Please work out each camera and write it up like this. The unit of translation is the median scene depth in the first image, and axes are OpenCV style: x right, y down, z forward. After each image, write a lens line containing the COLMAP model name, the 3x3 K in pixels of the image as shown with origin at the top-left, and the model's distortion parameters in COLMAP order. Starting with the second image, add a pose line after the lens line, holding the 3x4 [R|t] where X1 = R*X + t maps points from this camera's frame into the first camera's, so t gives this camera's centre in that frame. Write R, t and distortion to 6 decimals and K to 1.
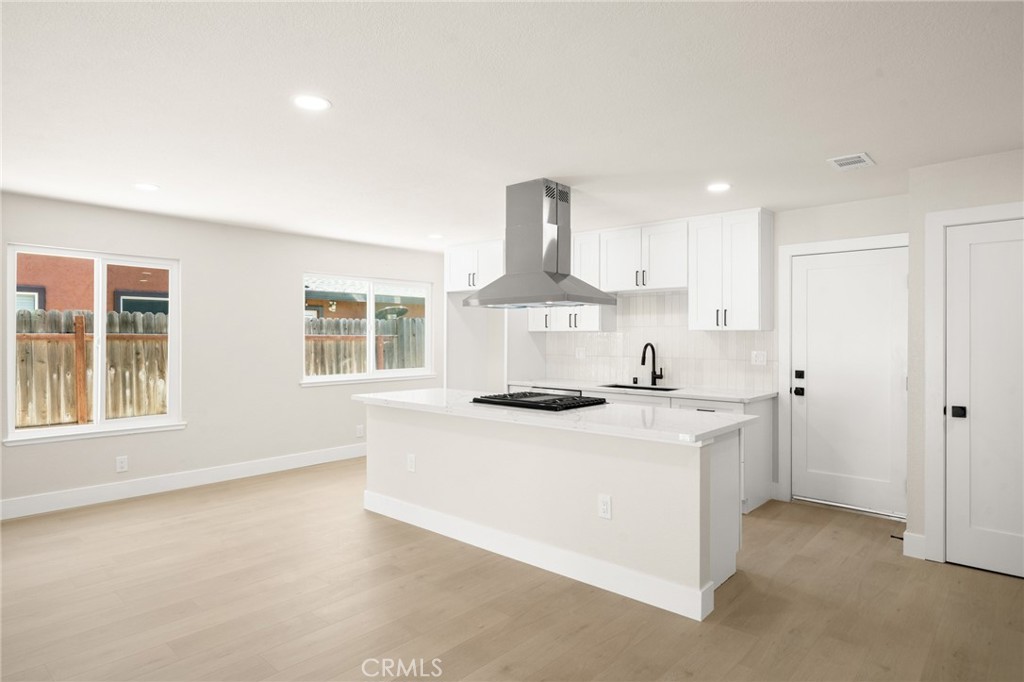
lens RADIAL K [[581.1, 0, 511.2], [0, 581.1, 338.5], [0, 0, 1]] dist [0.002238, 0.001148]
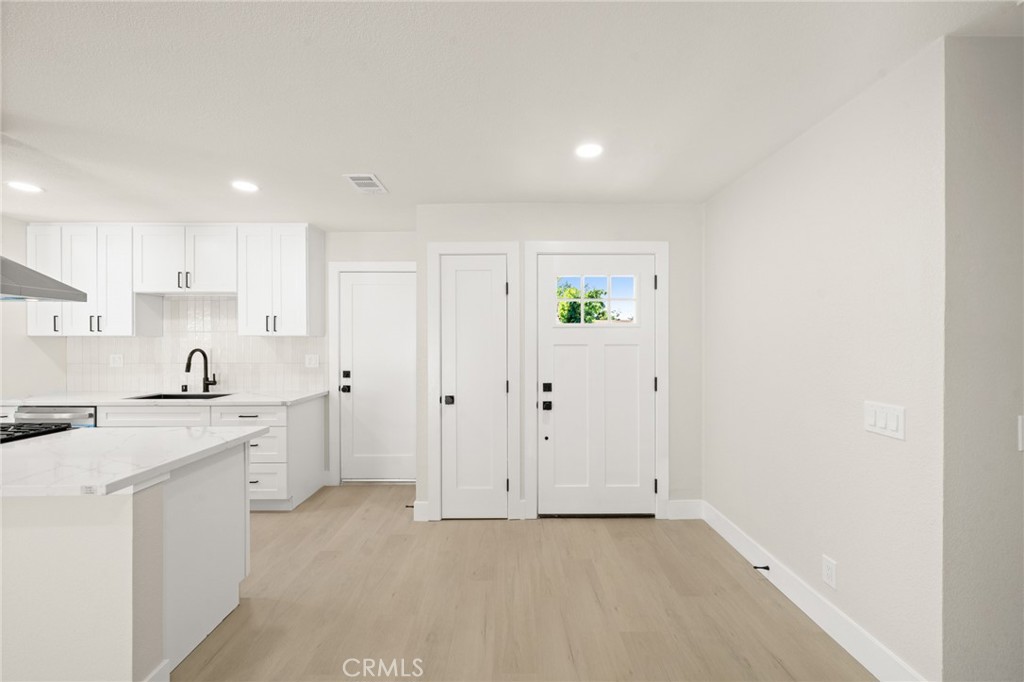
lens RADIAL K [[402.7, 0, 510.9], [0, 402.7, 339.8], [0, 0, 1]] dist [-0.001137, -0.000496]
pose [[0.741586, 0.001038, 0.670857, 0.197345], [0.004660, 0.999967, -0.006698, -0.000088], [-0.670841, 0.008093, 0.741557, 0.180051]]
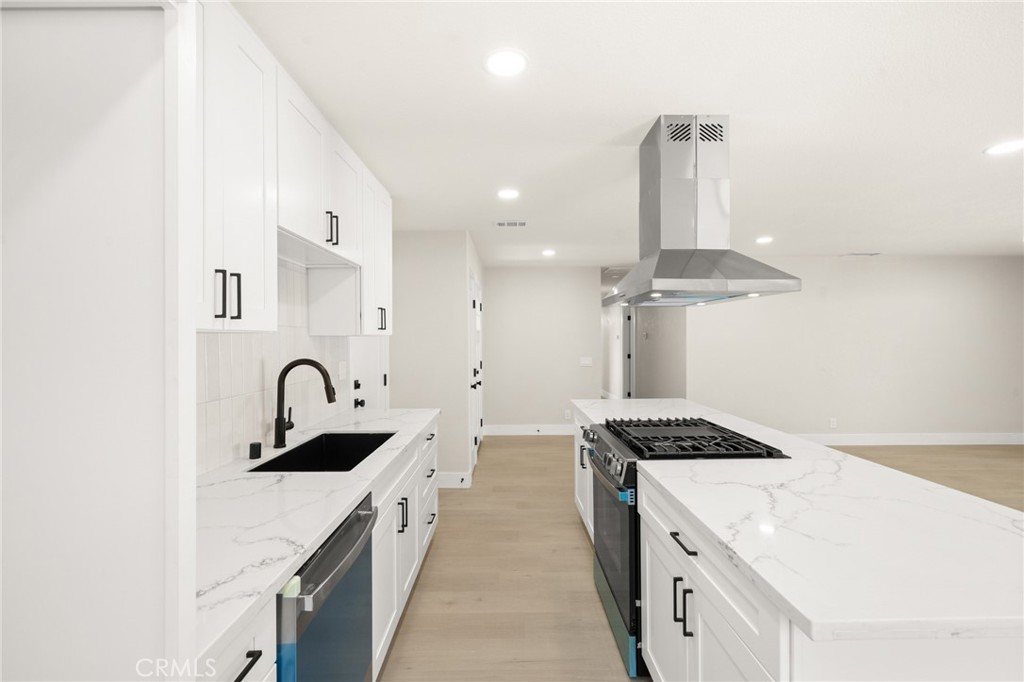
lens RADIAL K [[437.6, 0, 512.0], [0, 437.6, 341.0], [0, 0, 1]] dist [0.016984, 0.000059]
pose [[-0.671552, 0.000151, 0.740957, -0.179489], [0.008208, 0.999940, 0.007235, -0.010375], [-0.740912, 0.010941, -0.671513, 1.267829]]
